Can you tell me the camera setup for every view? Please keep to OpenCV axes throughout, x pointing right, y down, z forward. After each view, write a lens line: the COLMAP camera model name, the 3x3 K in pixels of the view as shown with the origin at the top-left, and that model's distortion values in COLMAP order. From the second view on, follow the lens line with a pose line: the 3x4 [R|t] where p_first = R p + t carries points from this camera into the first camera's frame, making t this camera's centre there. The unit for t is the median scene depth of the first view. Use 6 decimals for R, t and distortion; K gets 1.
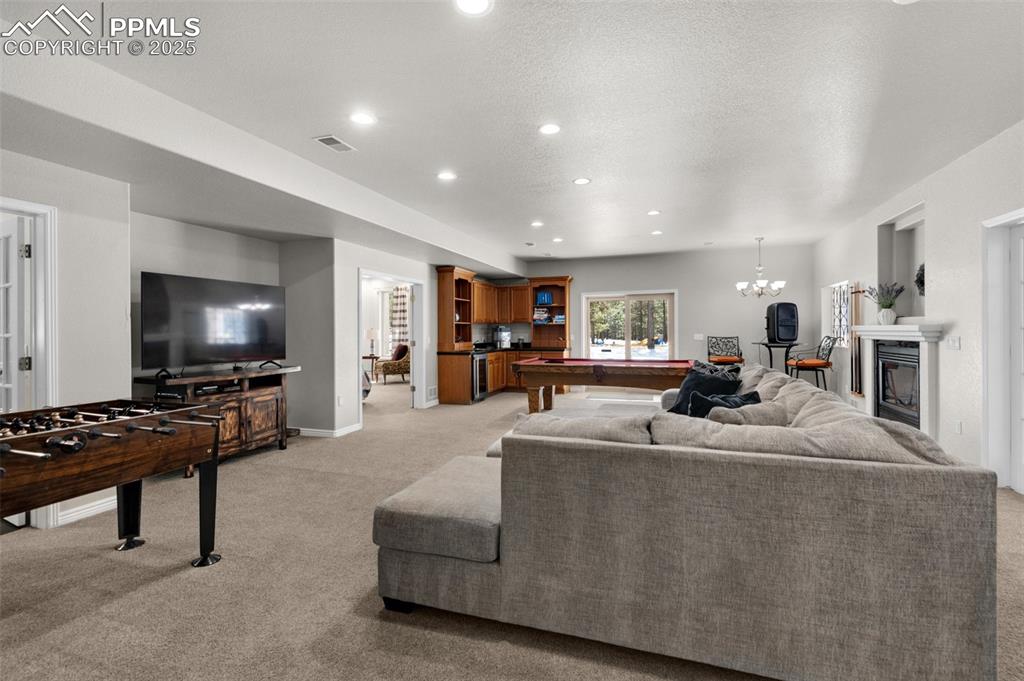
lens RADIAL K [[449.0, 0, 514.6], [0, 449.0, 331.9], [0, 0, 1]] dist [0.001366, 0.000034]
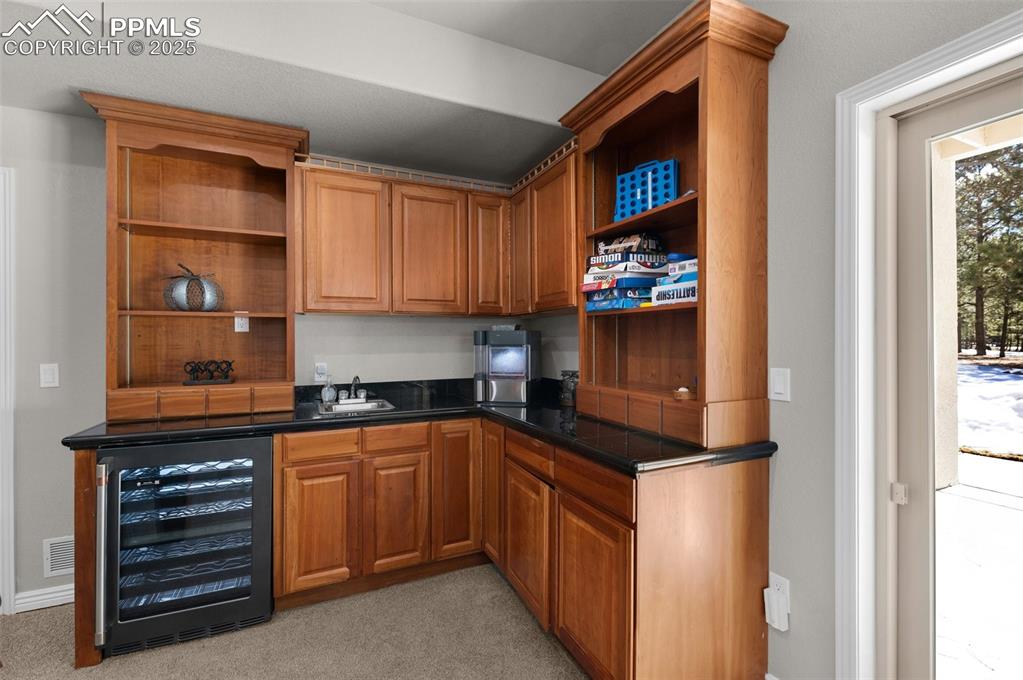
lens RADIAL K [[450.0, 0, 511.5], [0, 450.0, 340.0], [0, 0, 1]] dist [0.001201, 0.000091]
pose [[0.692870, 0.003780, -0.721053, 0.201272], [-0.002109, 0.999993, 0.003215, -0.004400], [0.721059, -0.000707, 0.692873, 0.893597]]
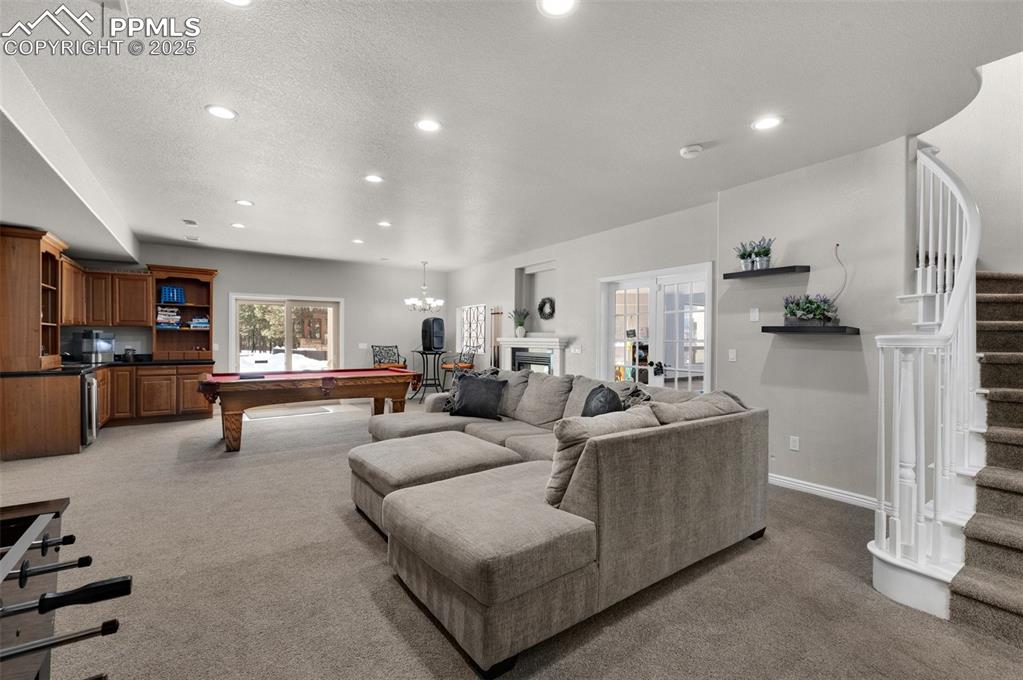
lens RADIAL K [[441.6, 0, 511.5], [0, 441.6, 340.0], [0, 0, 1]] dist [0.000650, -0.000100]
pose [[0.589097, 0.008922, 0.808013, -0.219025], [-0.007694, 0.999956, -0.005432, 0.000261], [-0.808025, -0.003017, 0.589140, 0.119181]]
